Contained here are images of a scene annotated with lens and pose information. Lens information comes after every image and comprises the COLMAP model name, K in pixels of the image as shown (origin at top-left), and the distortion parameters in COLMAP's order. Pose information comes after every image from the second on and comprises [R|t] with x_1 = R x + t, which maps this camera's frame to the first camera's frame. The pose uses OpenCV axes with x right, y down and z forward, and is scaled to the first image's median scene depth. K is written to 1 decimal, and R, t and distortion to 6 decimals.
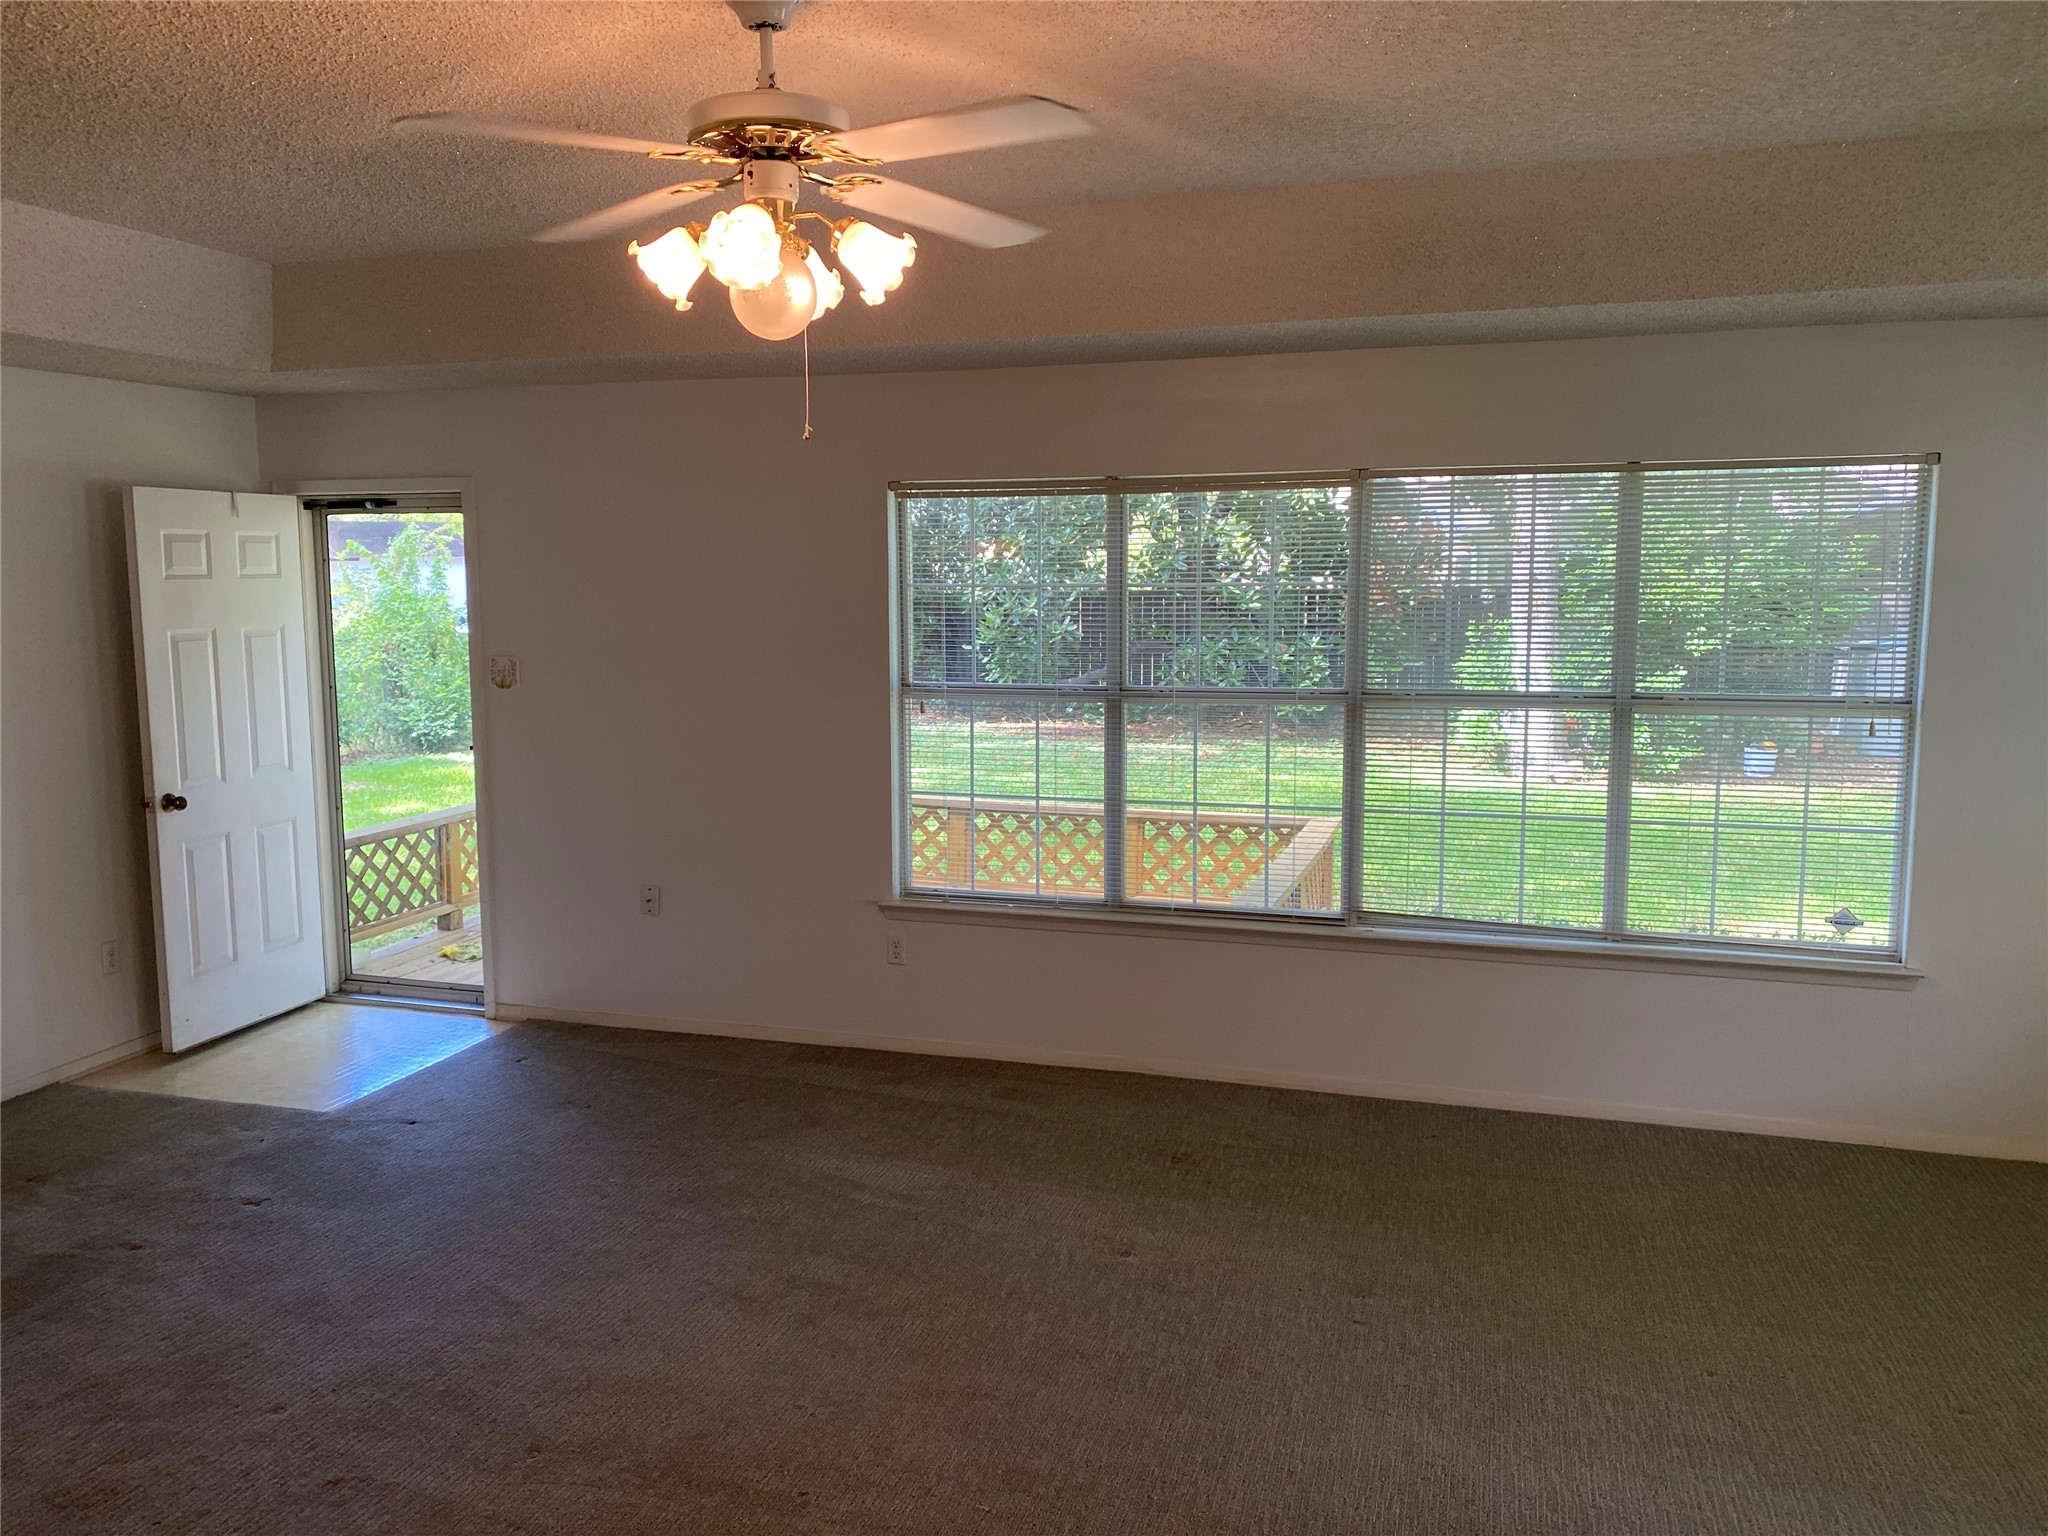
lens RADIAL K [[1546.4, 0, 1024.0], [0, 1546.4, 768.0], [0, 0, 1]] dist [0.009658, -0.050787]
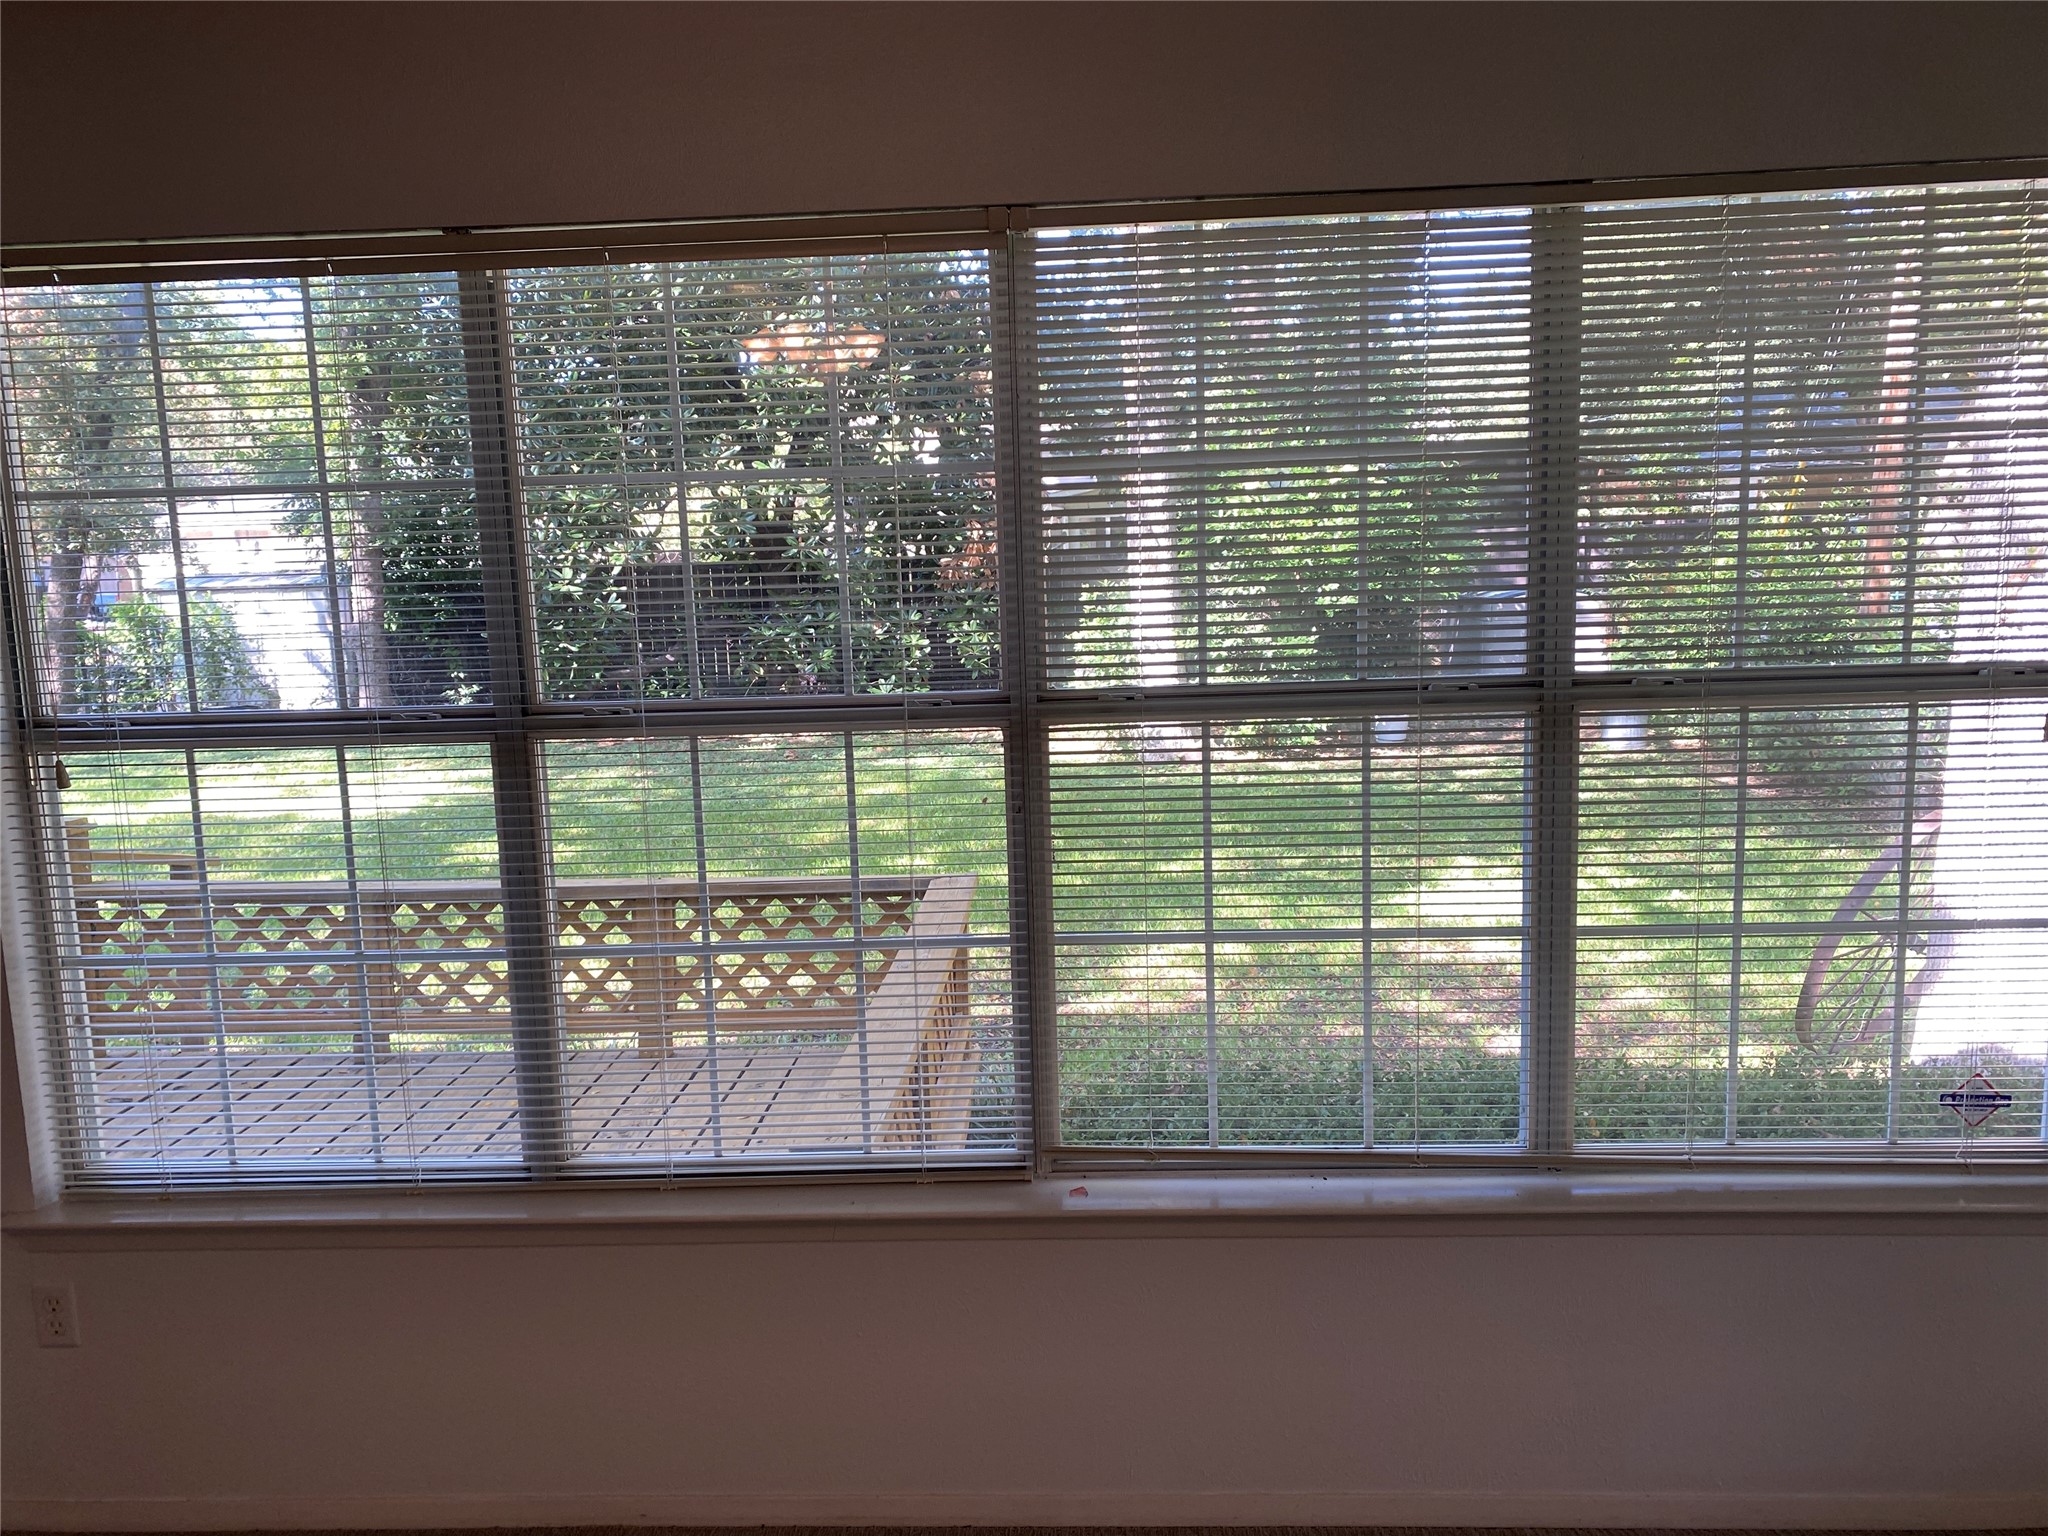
lens RADIAL K [[1546.4, 0, 1024.0], [0, 1546.4, 768.0], [0, 0, 1]] dist [0.009658, -0.050787]
pose [[0.965740, -0.060592, 0.252340, 0.081478], [0.057581, 0.998154, 0.019307, -0.031041], [-0.253044, -0.004116, 0.967446, 0.481595]]
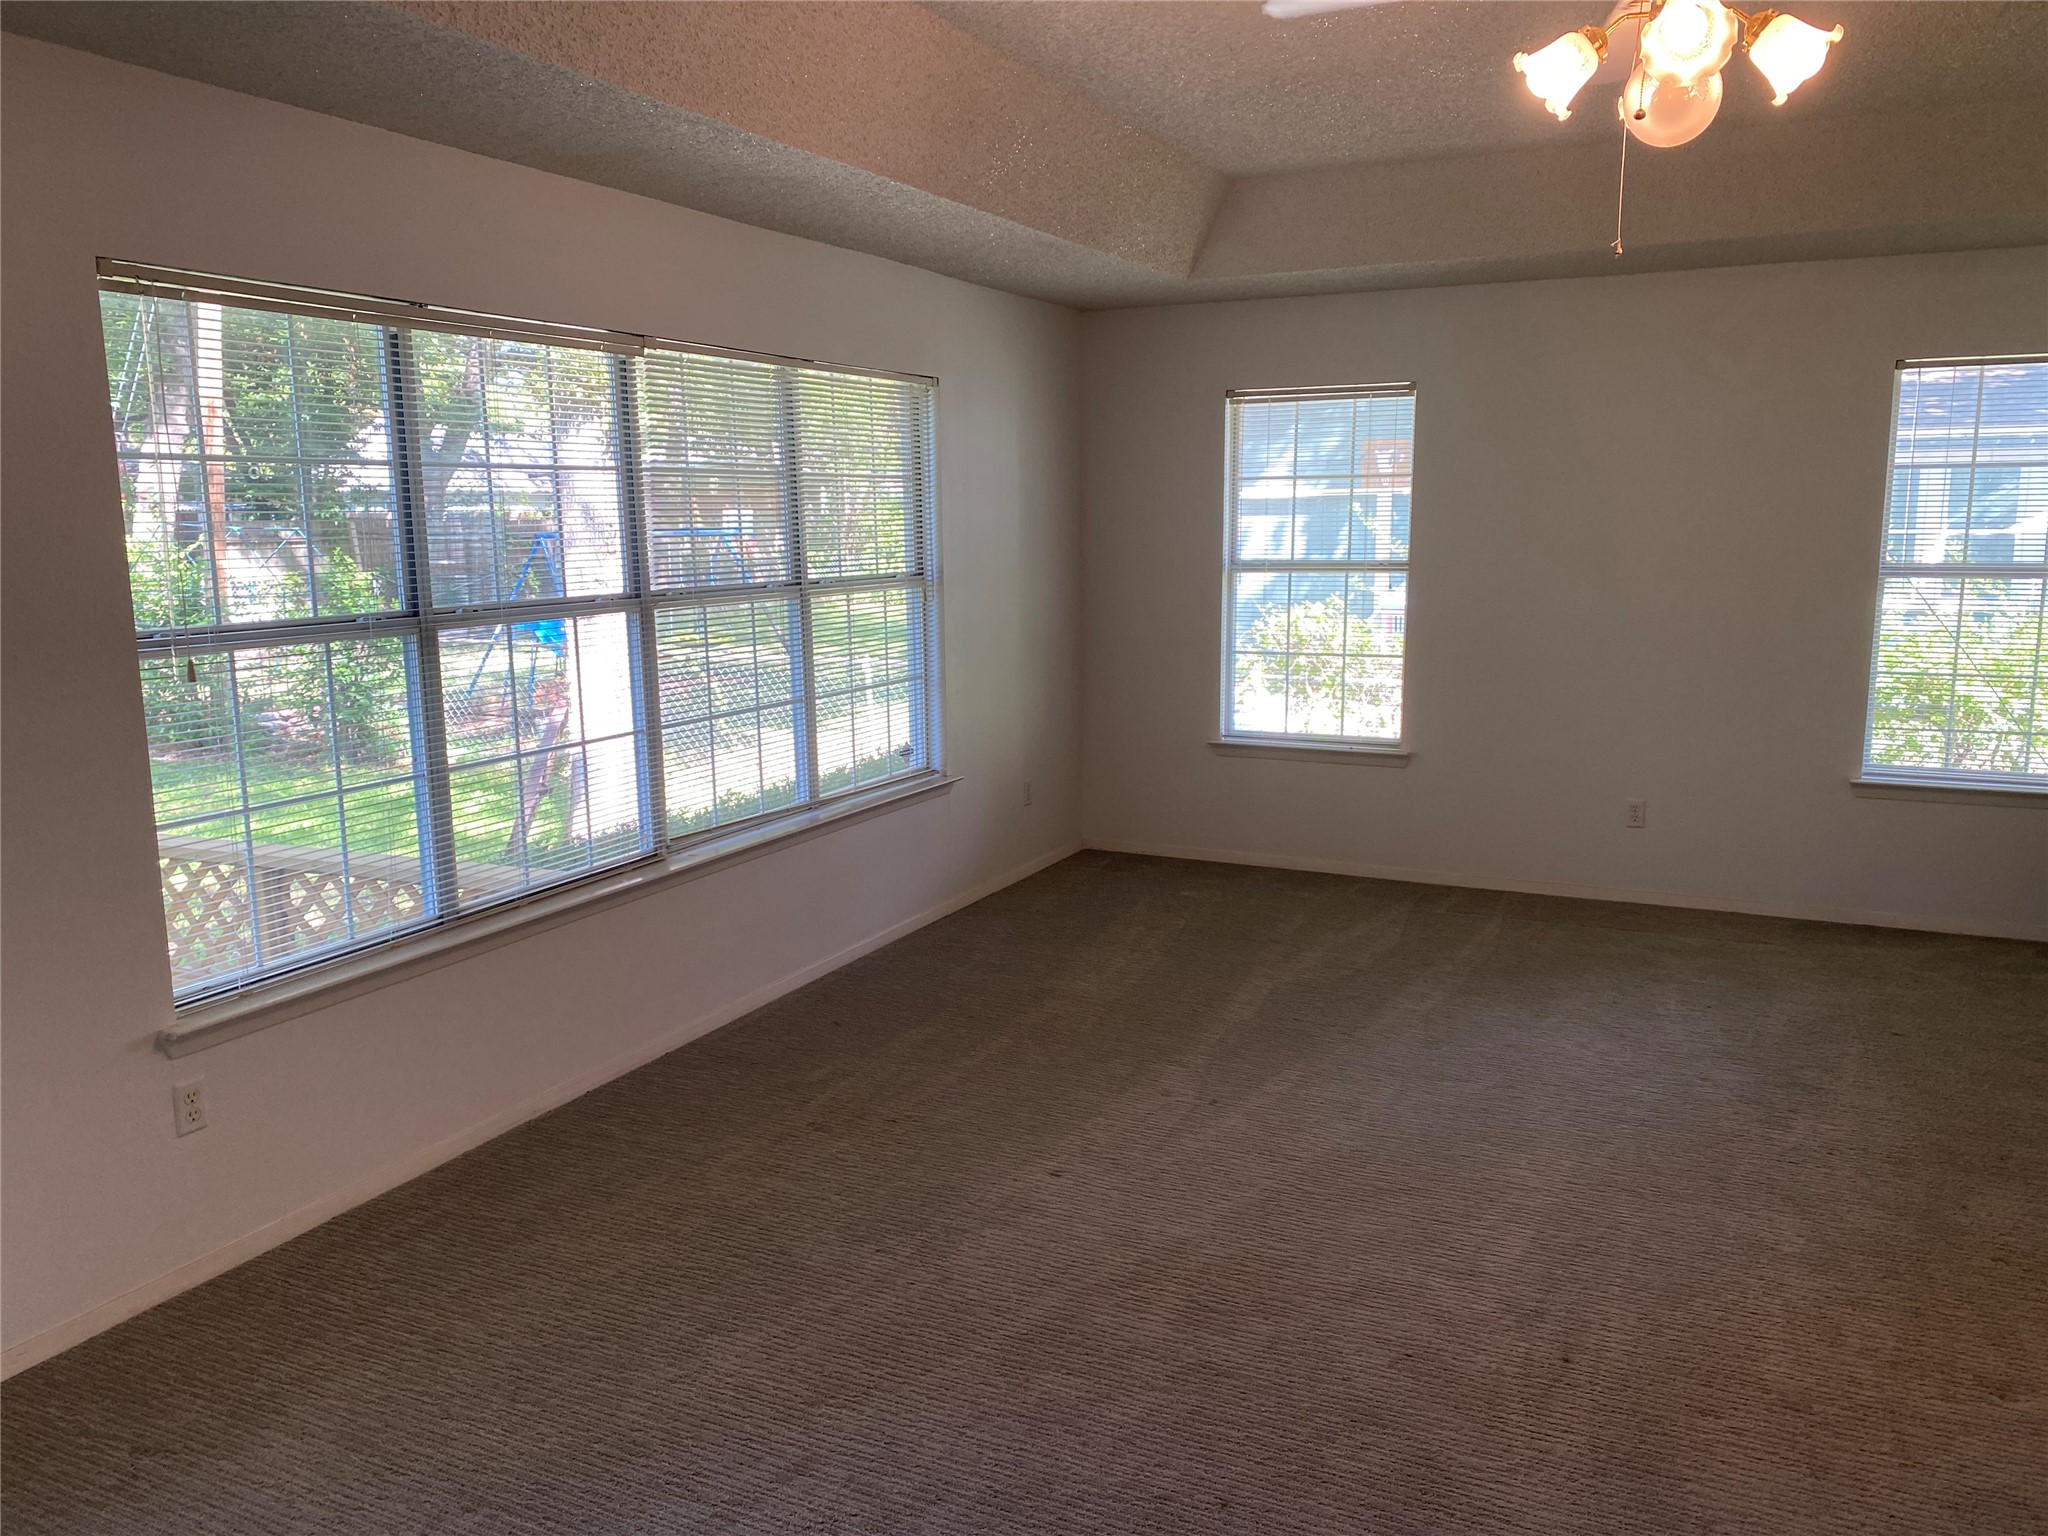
lens RADIAL K [[1546.4, 0, 1024.0], [0, 1546.4, 768.0], [0, 0, 1]] dist [0.009658, -0.050787]
pose [[0.163137, -0.165442, 0.972633, -0.534362], [0.116859, 0.982140, 0.147459, -0.048883], [-0.979658, 0.089605, 0.179557, 0.566010]]
